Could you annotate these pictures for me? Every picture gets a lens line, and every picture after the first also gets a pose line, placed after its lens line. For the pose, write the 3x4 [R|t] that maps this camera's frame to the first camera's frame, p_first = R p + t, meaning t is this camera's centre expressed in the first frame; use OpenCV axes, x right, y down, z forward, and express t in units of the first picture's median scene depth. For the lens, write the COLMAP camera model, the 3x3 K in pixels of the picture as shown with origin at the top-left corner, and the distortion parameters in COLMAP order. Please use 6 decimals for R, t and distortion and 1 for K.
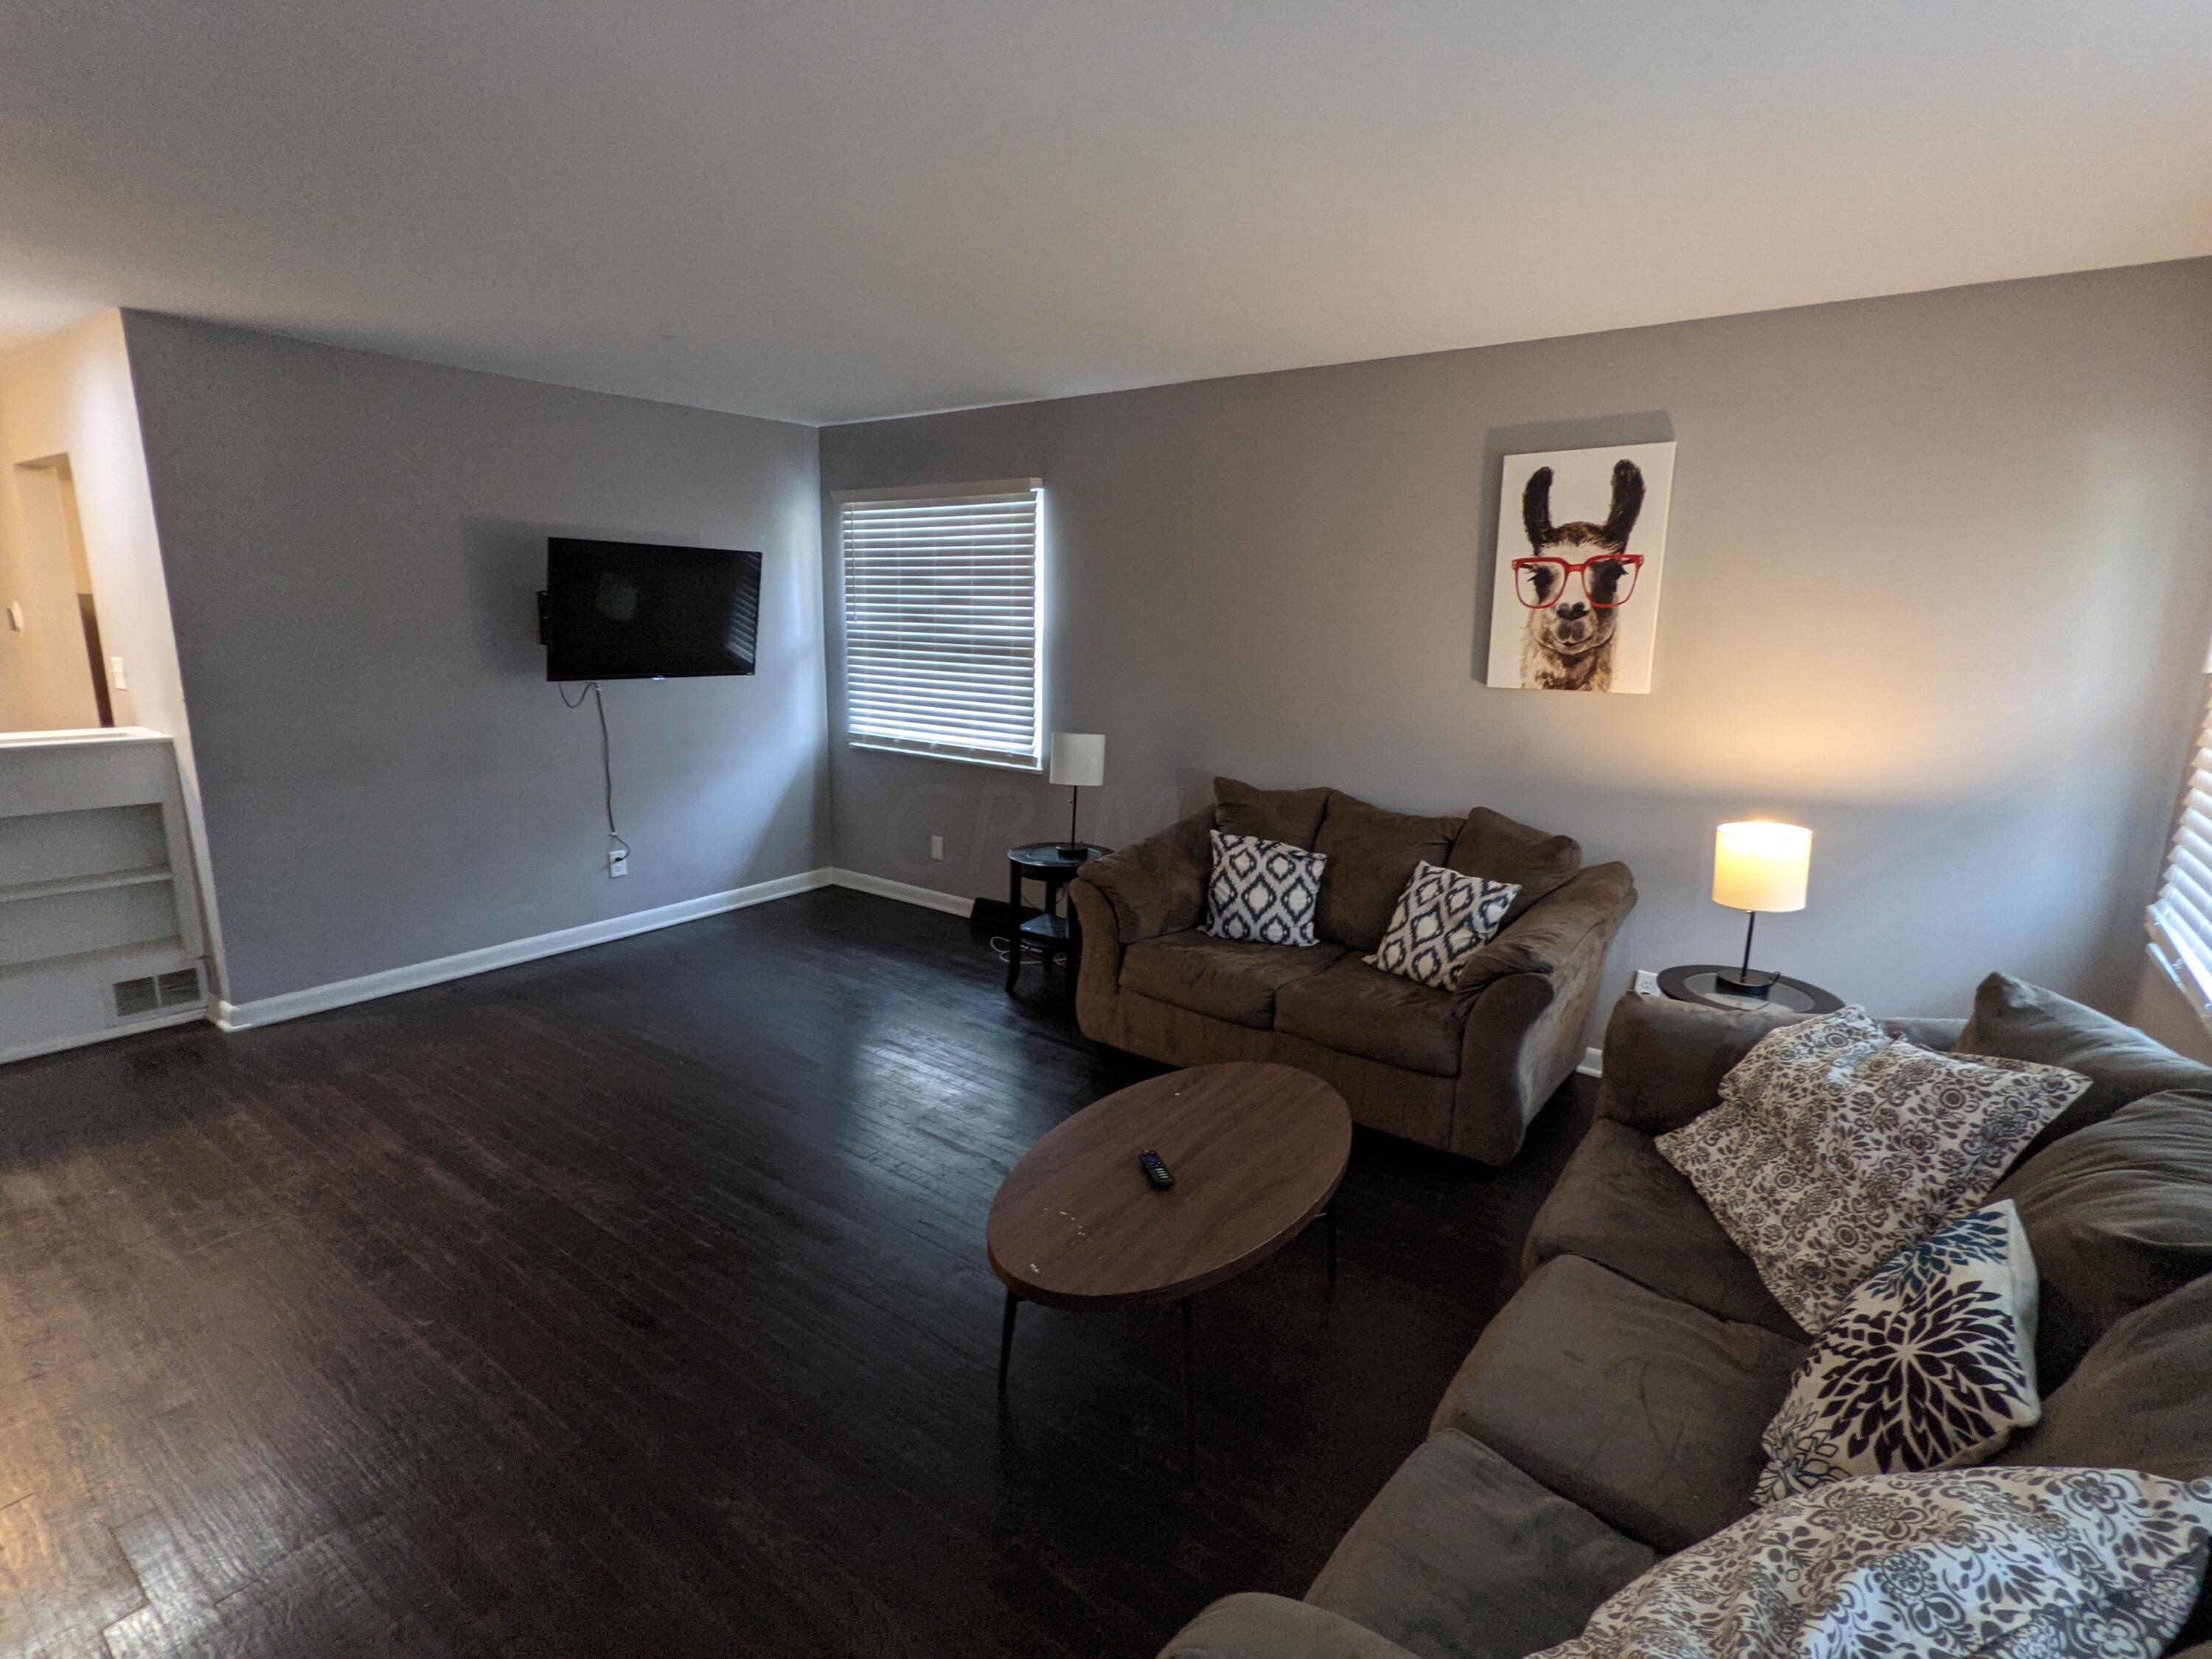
lens RADIAL K [[1074.1, 0, 1113.3], [0, 1074.1, 836.8], [0, 0, 1]] dist [0.001200, 0.000978]
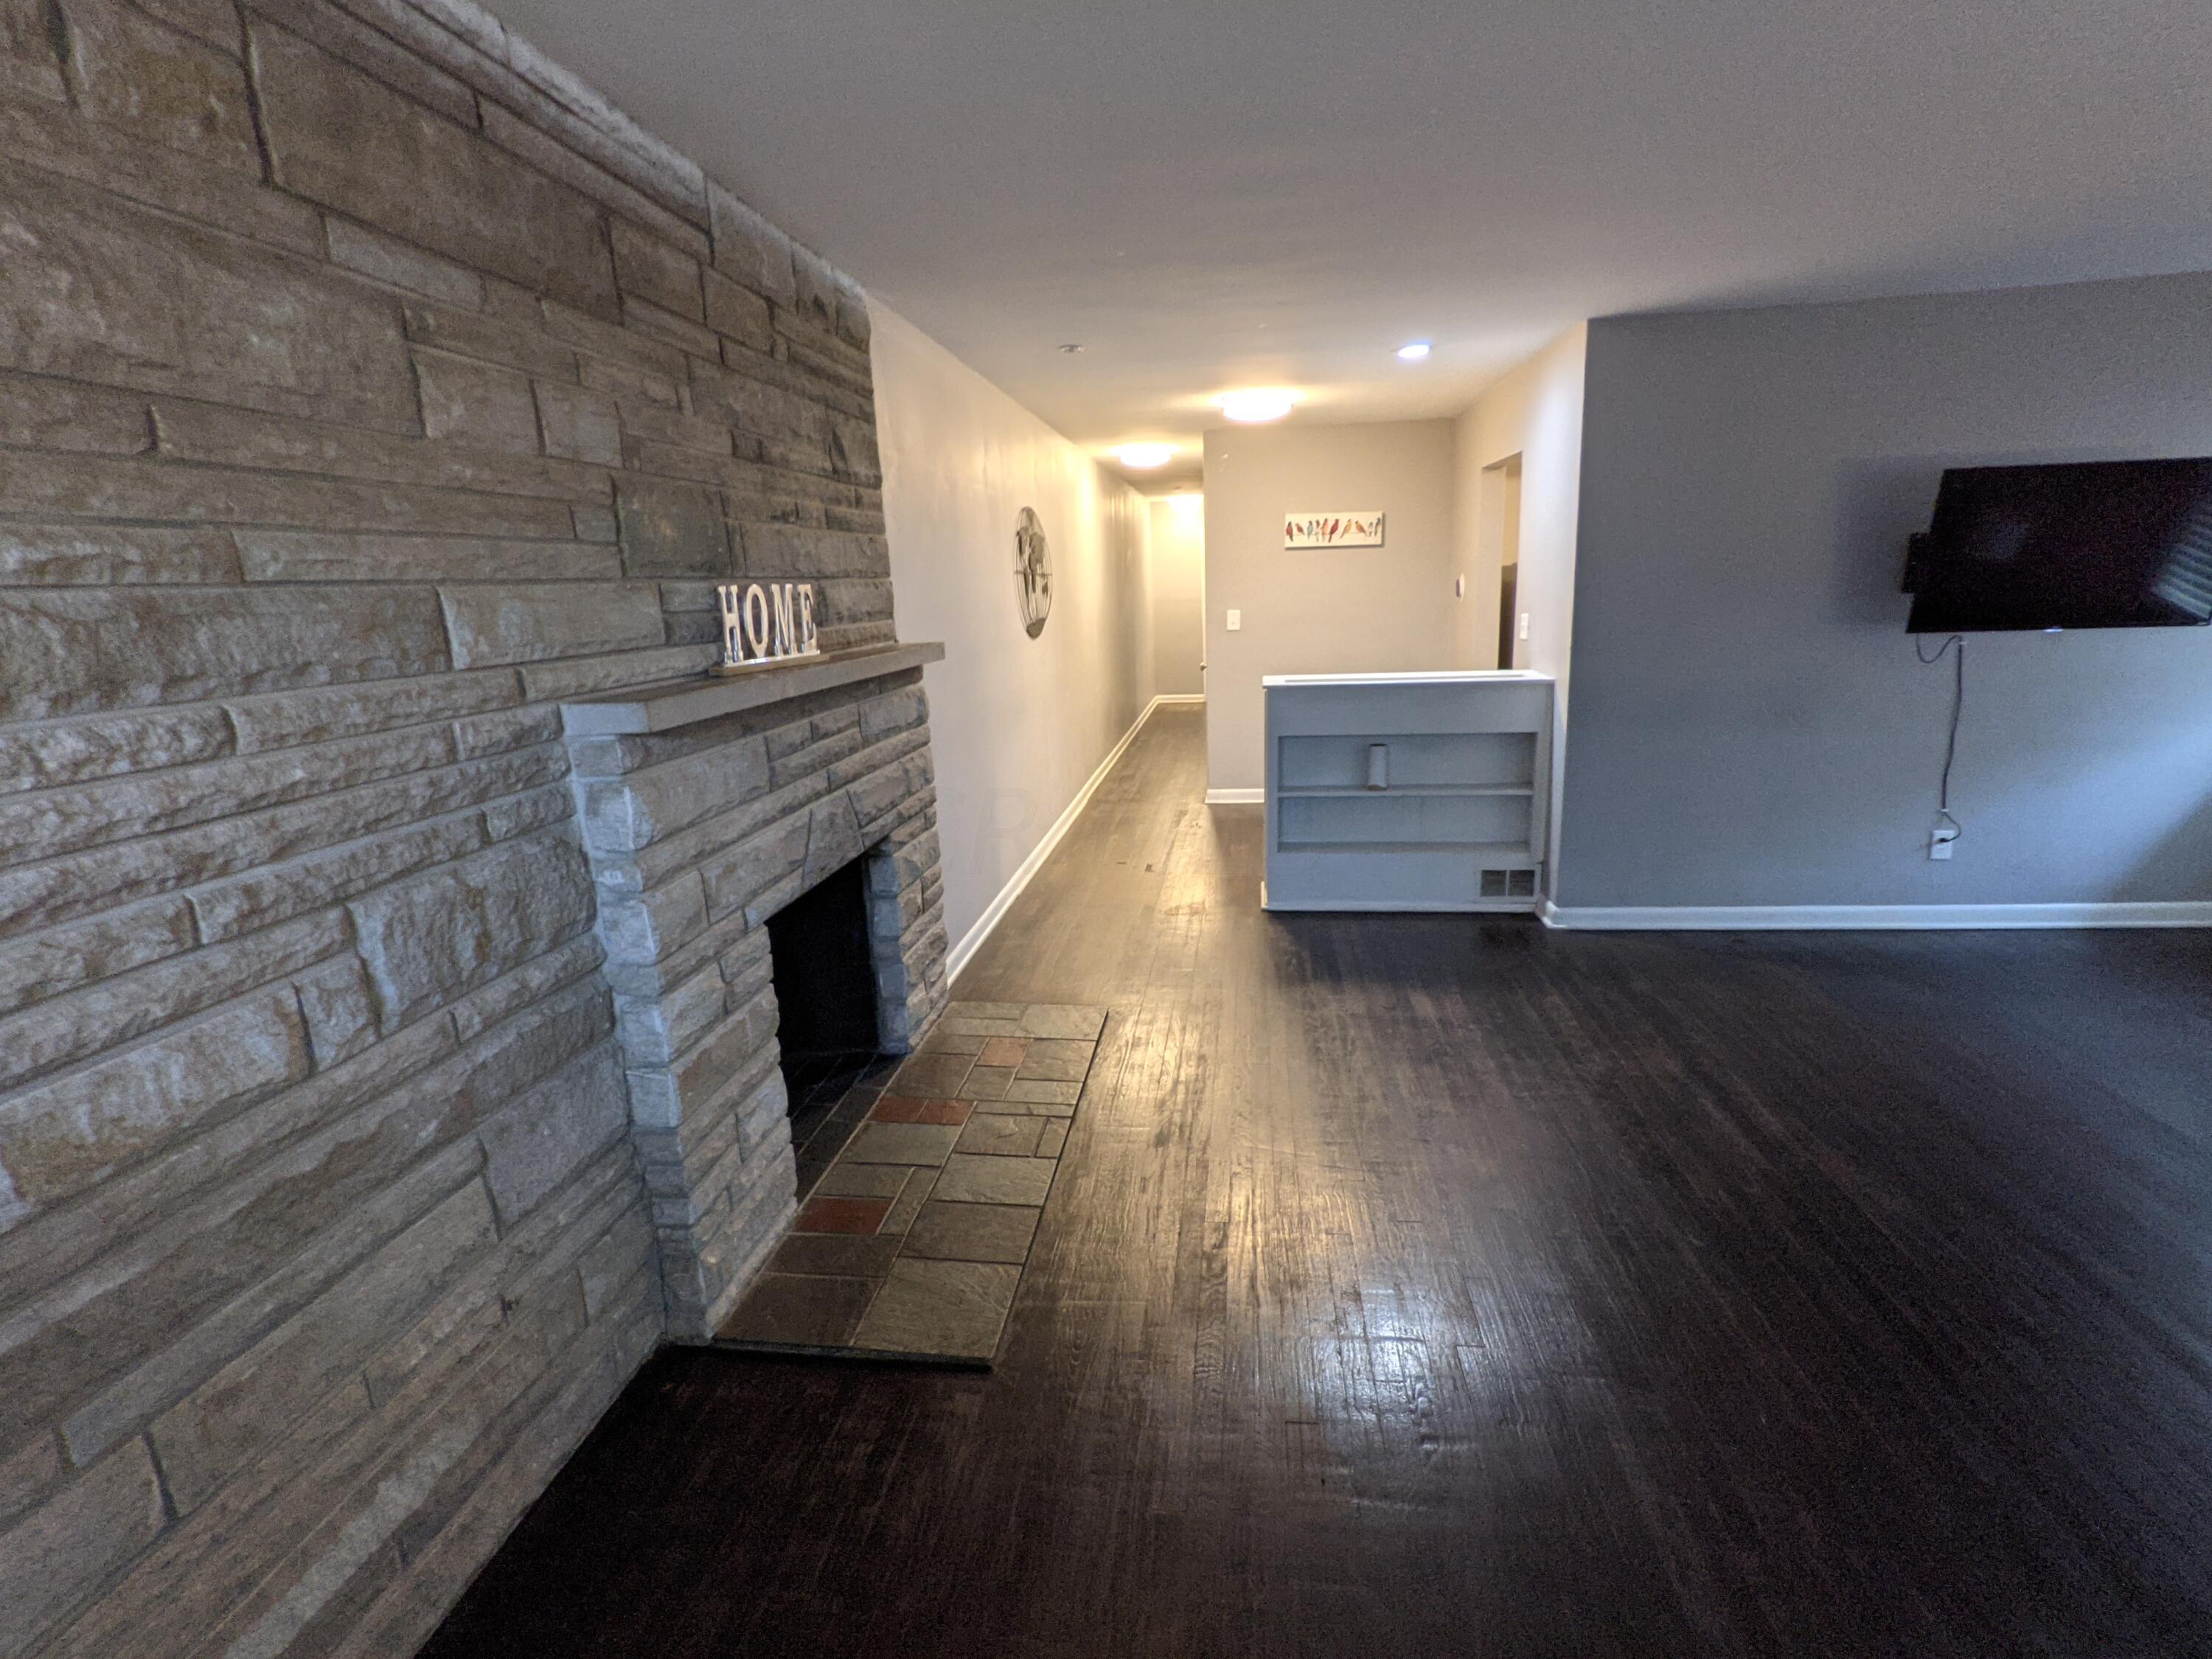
lens RADIAL K [[1074.1, 0, 1107.4], [0, 1074.1, 837.4], [0, 0, 1]] dist [0.001200, 0.000978]
pose [[0.479059, 0.163079, -0.862501, -0.047353], [-0.130846, 0.984879, 0.113543, 0.012092], [0.867976, 0.058461, 0.493154, -0.025189]]
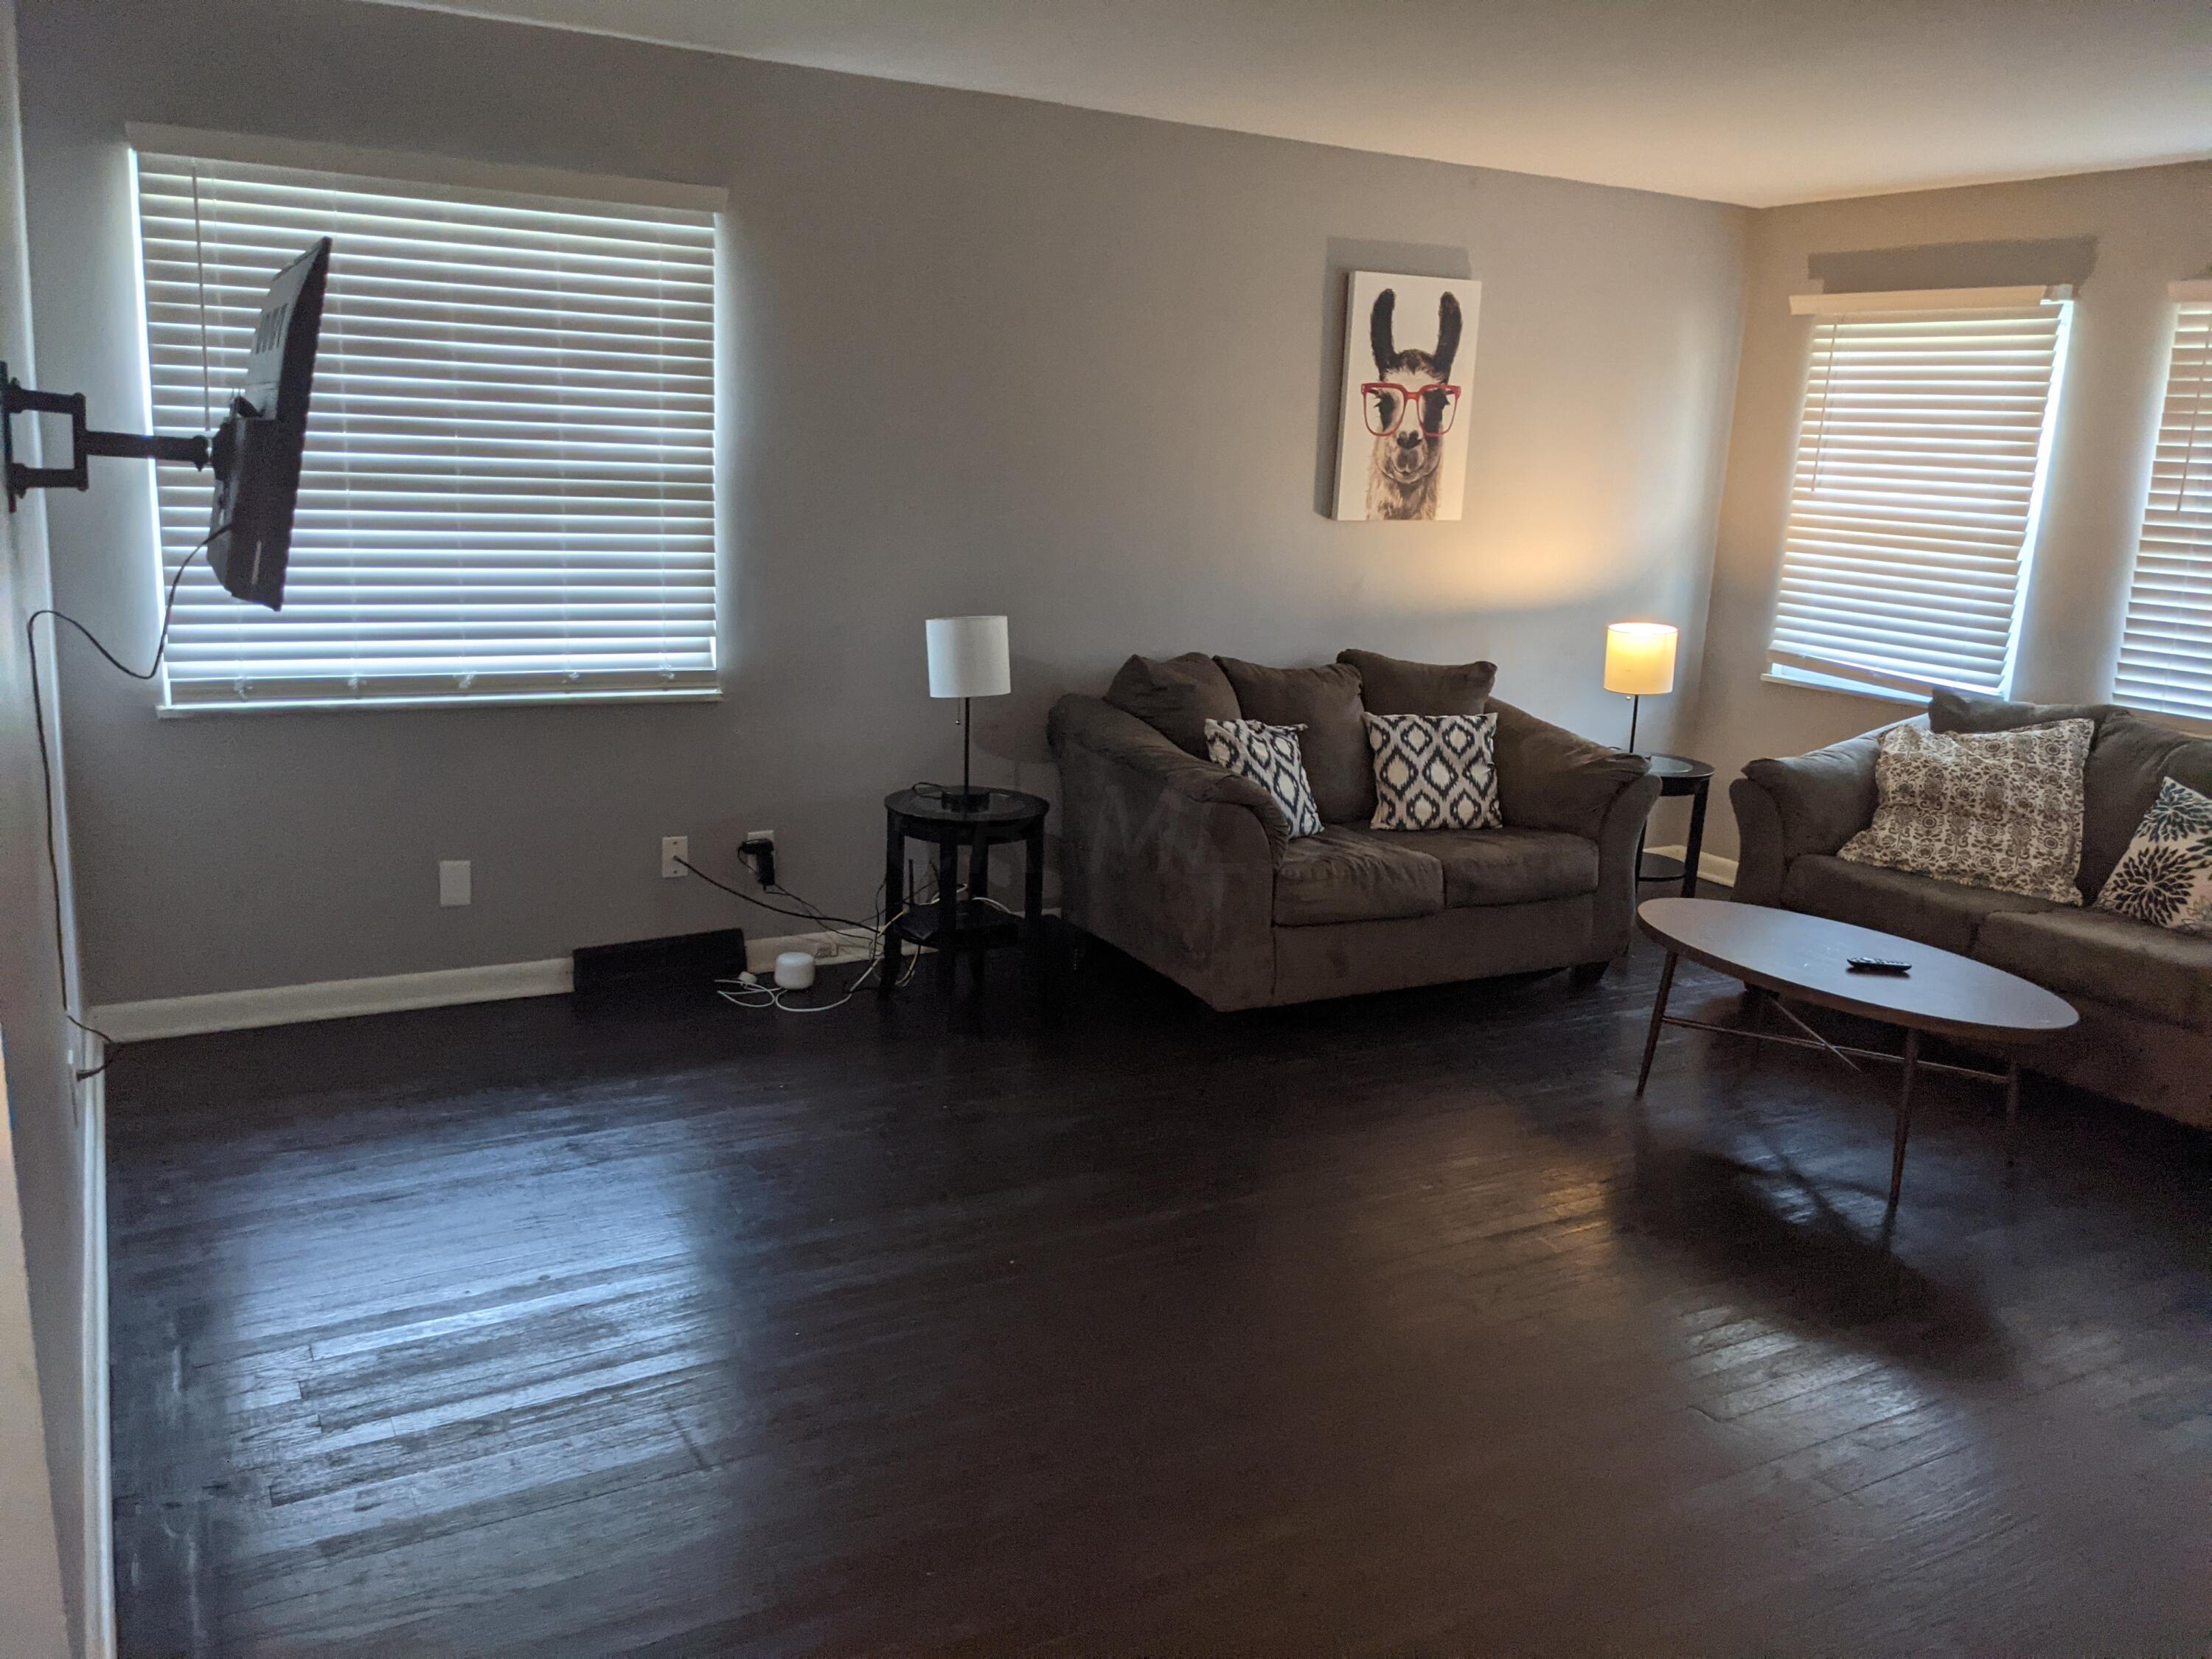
lens RADIAL K [[1743.6, 0, 1103.5], [0, 1743.6, 830.6], [0, 0, 1]] dist [0.065553, -0.106254]
pose [[0.417921, -0.201876, 0.885770, -1.186842], [0.151521, 0.976831, 0.151140, -0.143317], [-0.895759, 0.071048, 0.438826, 0.563263]]
